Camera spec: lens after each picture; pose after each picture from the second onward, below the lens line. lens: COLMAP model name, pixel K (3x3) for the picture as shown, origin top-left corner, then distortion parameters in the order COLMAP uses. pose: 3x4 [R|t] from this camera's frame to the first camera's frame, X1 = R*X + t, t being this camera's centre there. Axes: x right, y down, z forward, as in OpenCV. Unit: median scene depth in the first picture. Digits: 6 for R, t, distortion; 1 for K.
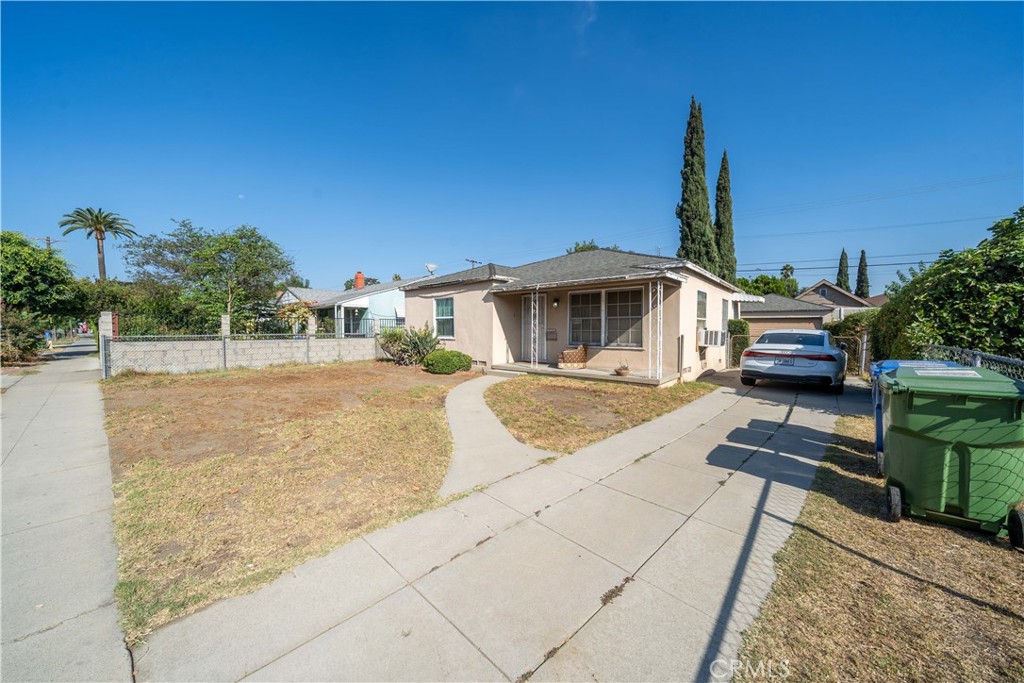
lens RADIAL K [[350.5, 0, 509.3], [0, 350.5, 342.9], [0, 0, 1]] dist [-0.005723, -0.000301]
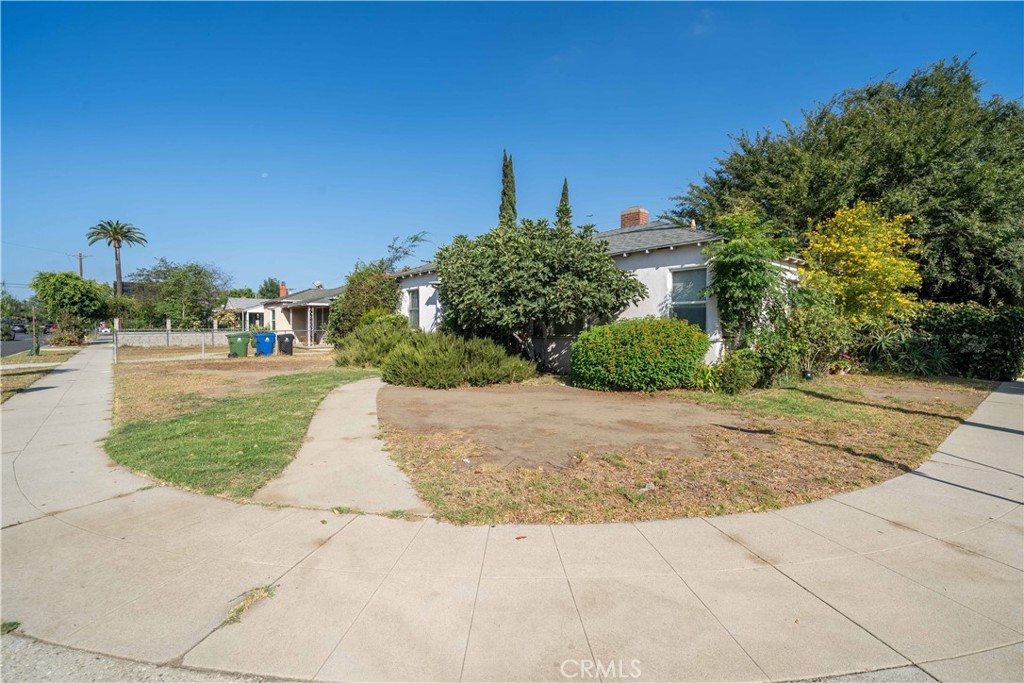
lens RADIAL K [[447.1, 0, 509.3], [0, 447.1, 338.6], [0, 0, 1]] dist [-0.013412, -0.000256]
pose [[0.990238, 0.005368, -0.139282, 1.346064], [-0.008237, 0.999765, -0.020029, 0.059885], [0.139142, 0.020980, 0.990050, -1.131223]]
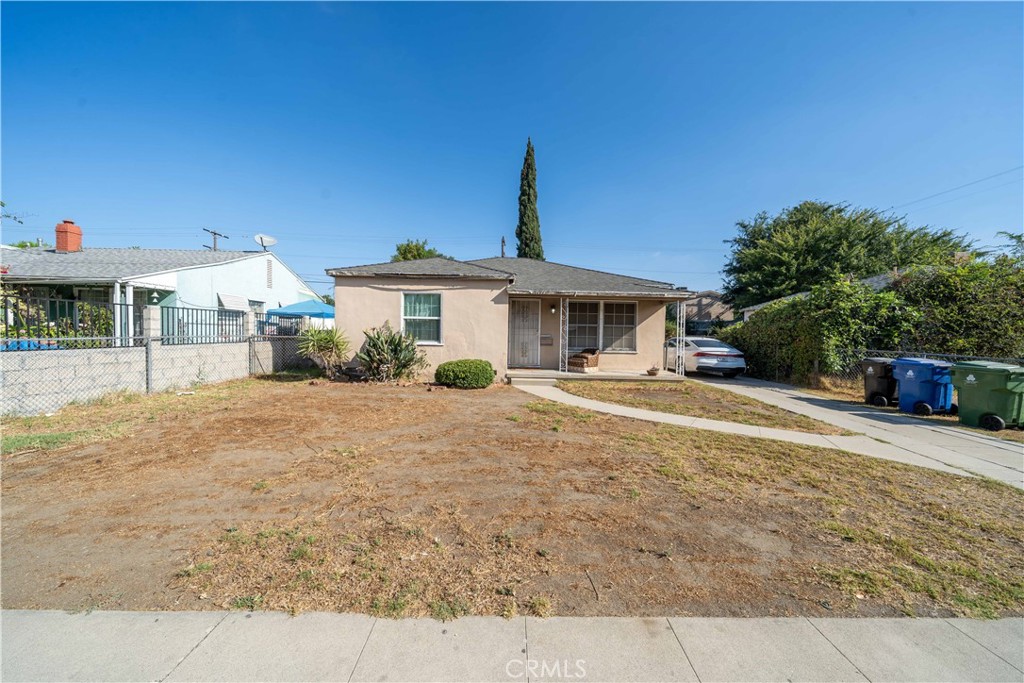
lens RADIAL K [[350.5, 0, 502.7], [0, 350.5, 339.4], [0, 0, 1]] dist [-0.005723, -0.000301]
pose [[0.755282, 0.001528, 0.655398, -0.548884], [0.005283, 0.999951, -0.008419, -0.015127], [-0.655379, 0.009822, 0.755236, 0.275703]]
